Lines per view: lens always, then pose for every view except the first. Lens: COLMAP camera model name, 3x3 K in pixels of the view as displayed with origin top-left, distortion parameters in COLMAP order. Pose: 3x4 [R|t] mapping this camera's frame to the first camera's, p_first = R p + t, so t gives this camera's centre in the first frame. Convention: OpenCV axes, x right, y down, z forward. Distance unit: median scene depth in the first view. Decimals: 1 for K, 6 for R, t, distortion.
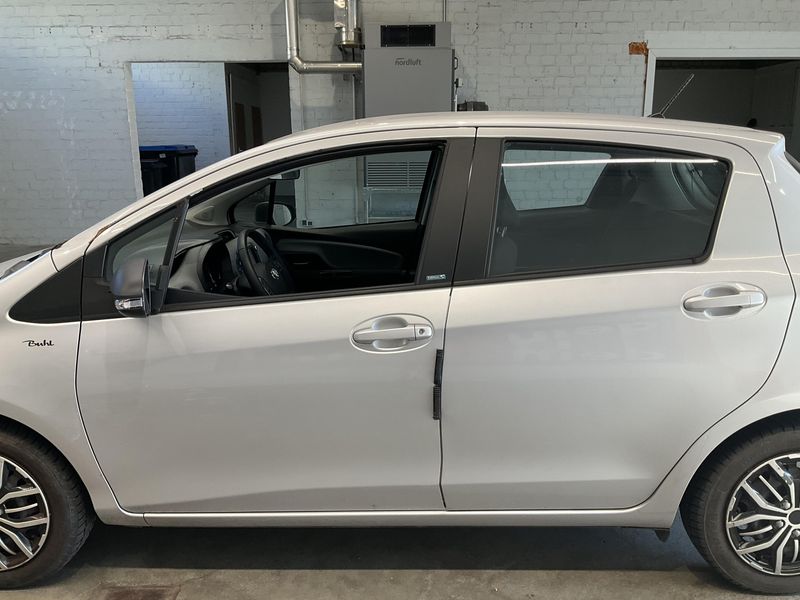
lens RADIAL K [[666.4, 0, 400.0], [0, 666.4, 300.0], [0, 0, 1]] dist [0.059313, -0.122871]
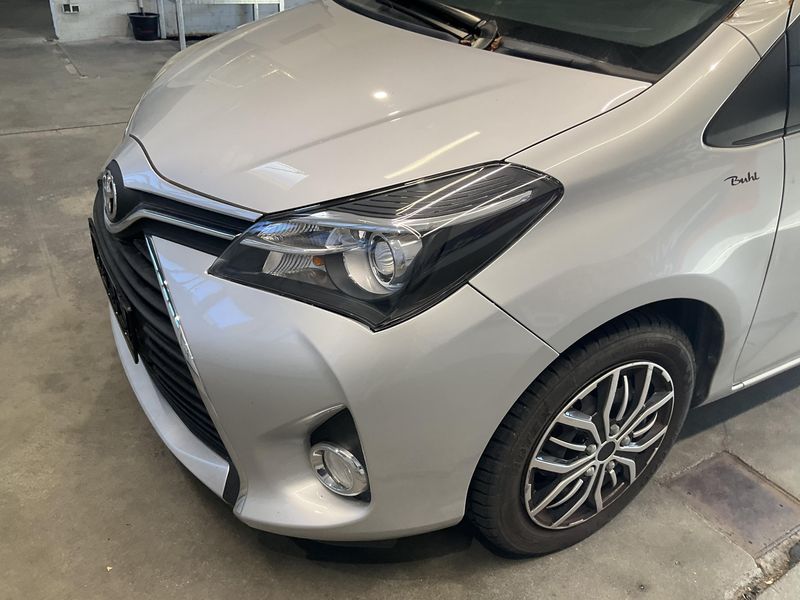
lens RADIAL K [[666.4, 0, 400.0], [0, 666.4, 300.0], [0, 0, 1]] dist [0.059313, -0.122871]
pose [[0.849425, -0.217485, 0.480808, -0.293856], [0.071130, 0.949996, 0.304052, -0.010860], [-0.522893, -0.224070, 0.822421, 0.160030]]
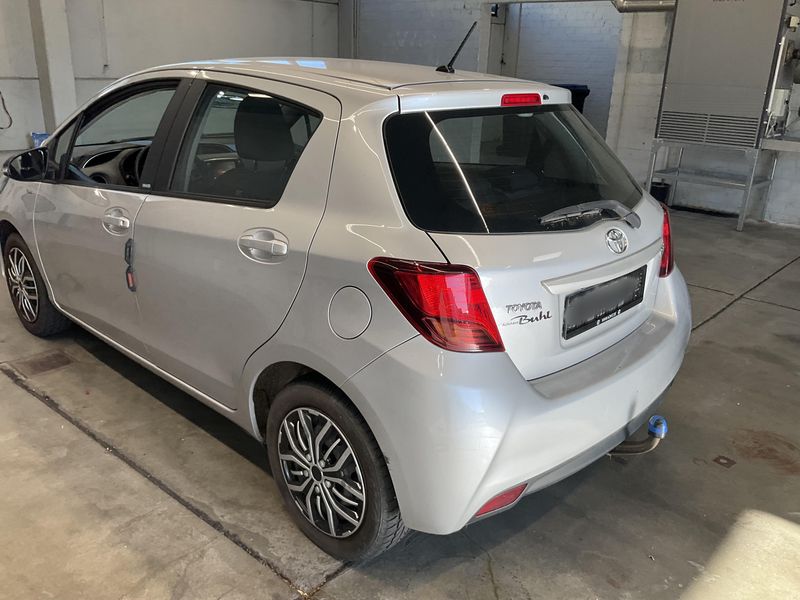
lens RADIAL K [[666.4, 0, 400.0], [0, 666.4, 300.0], [0, 0, 1]] dist [0.059313, -0.122871]
pose [[0.739993, 0.249027, -0.624817, 0.329969], [-0.195538, 0.968464, 0.154407, -0.029721], [0.643565, 0.007915, 0.765351, 0.078144]]
